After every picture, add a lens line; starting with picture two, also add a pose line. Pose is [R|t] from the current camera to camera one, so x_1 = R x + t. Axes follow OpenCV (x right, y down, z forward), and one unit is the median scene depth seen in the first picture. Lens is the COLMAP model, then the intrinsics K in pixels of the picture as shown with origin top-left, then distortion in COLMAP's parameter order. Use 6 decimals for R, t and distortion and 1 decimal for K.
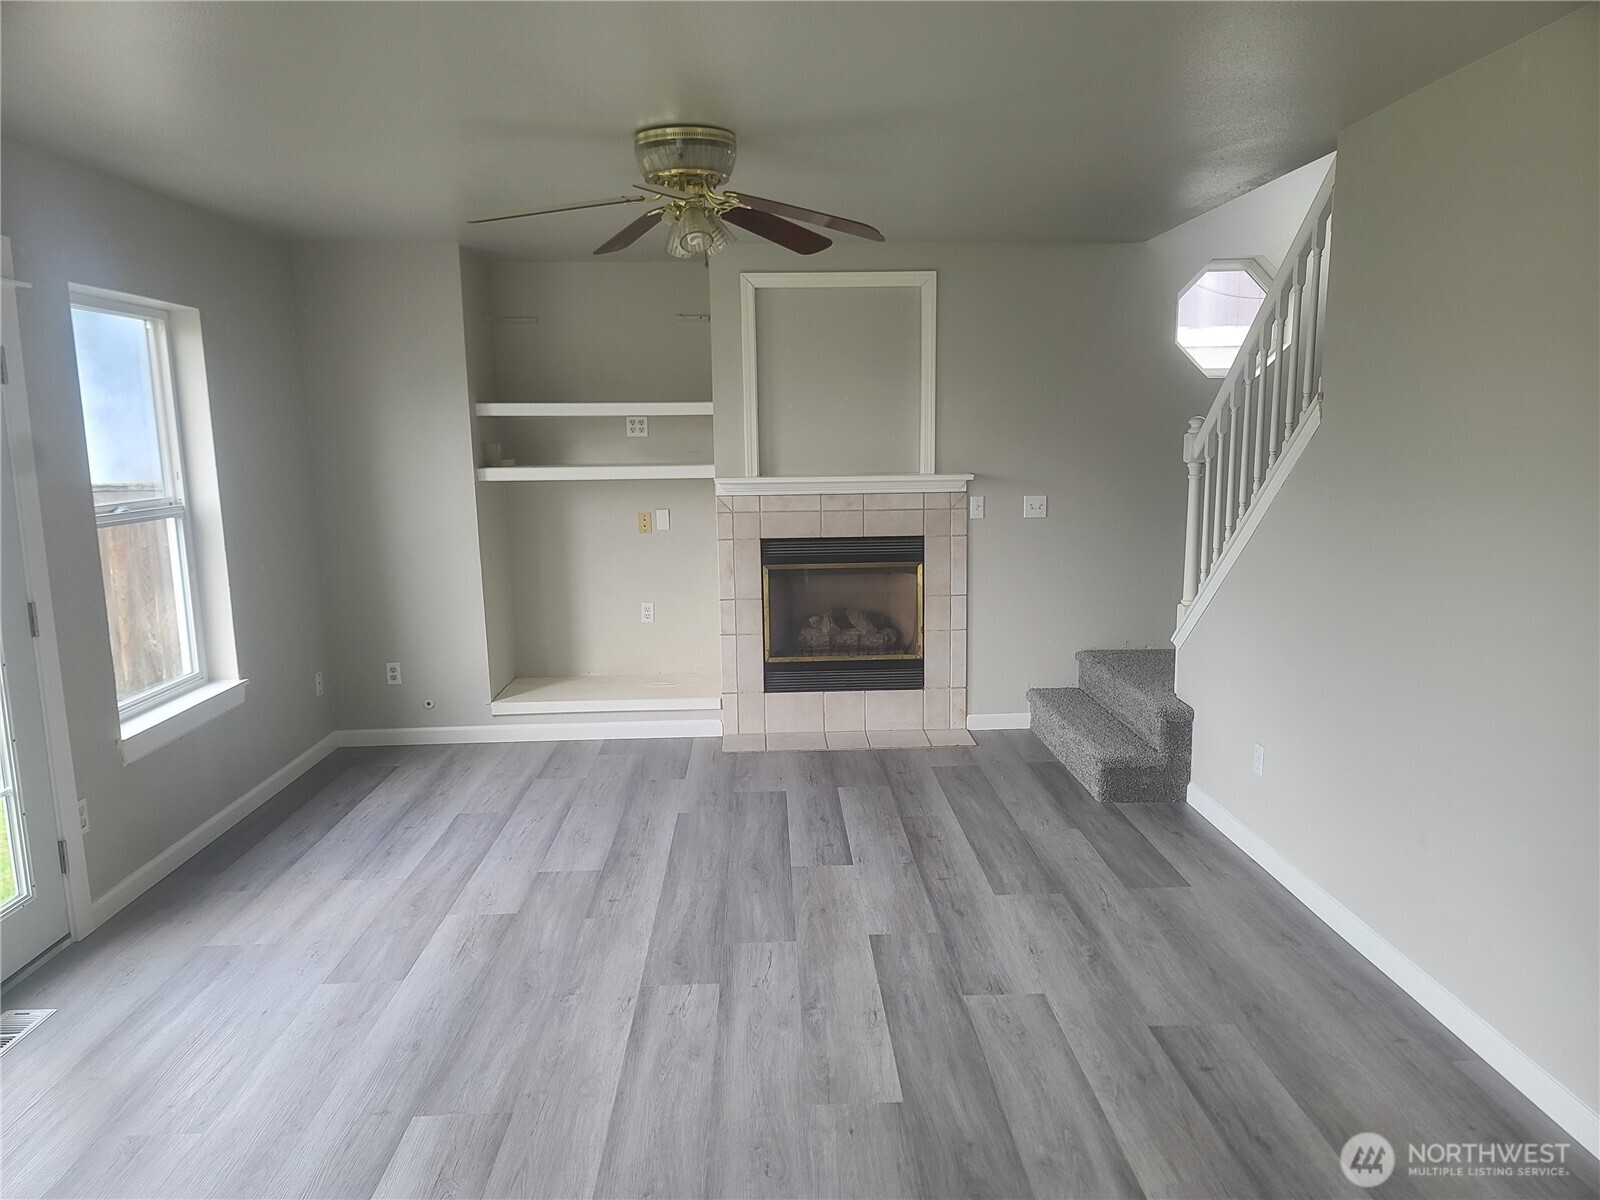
lens RADIAL K [[1150.3, 0, 821.9], [0, 1150.3, 600.4], [0, 0, 1]] dist [0.088412, -0.084796]
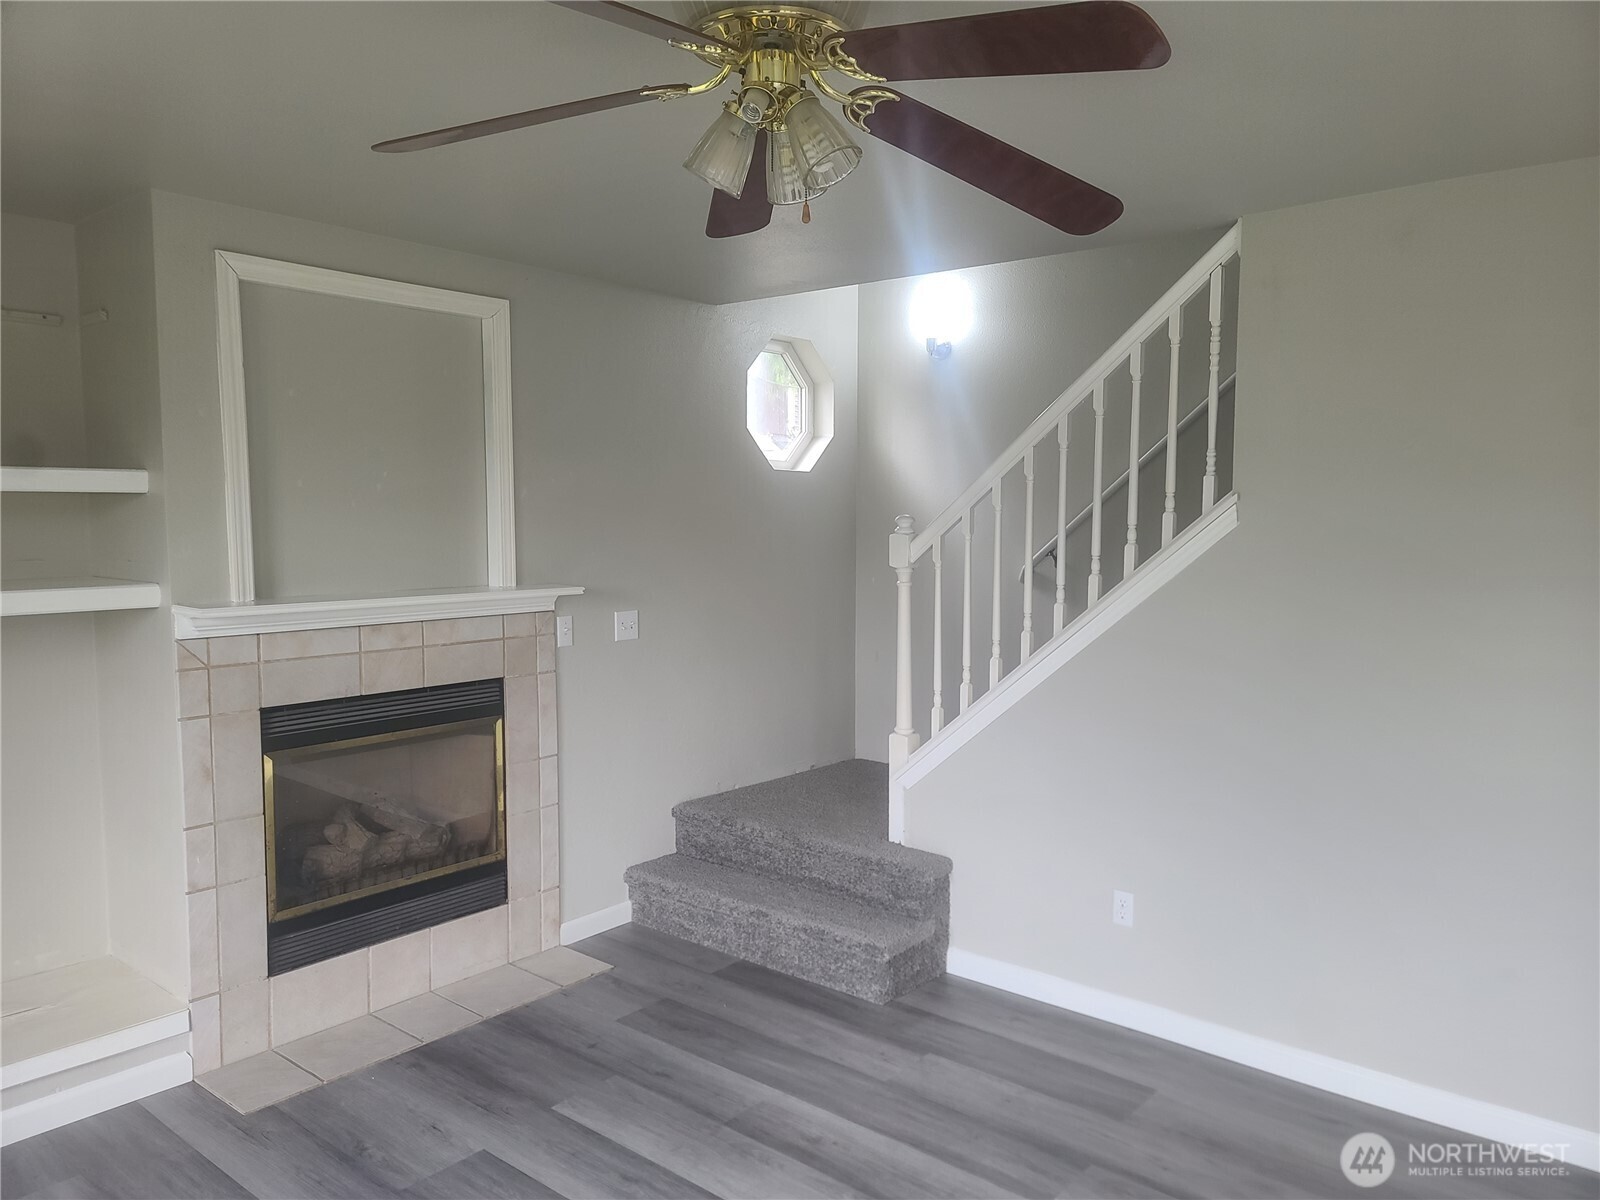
lens RADIAL K [[1150.3, 0, 821.9], [0, 1150.3, 600.4], [0, 0, 1]] dist [0.088412, -0.084796]
pose [[0.682824, -0.041315, 0.729414, -0.283655], [0.099343, 0.994377, -0.036675, -0.057890], [-0.723797, 0.097505, 0.683089, 0.390187]]
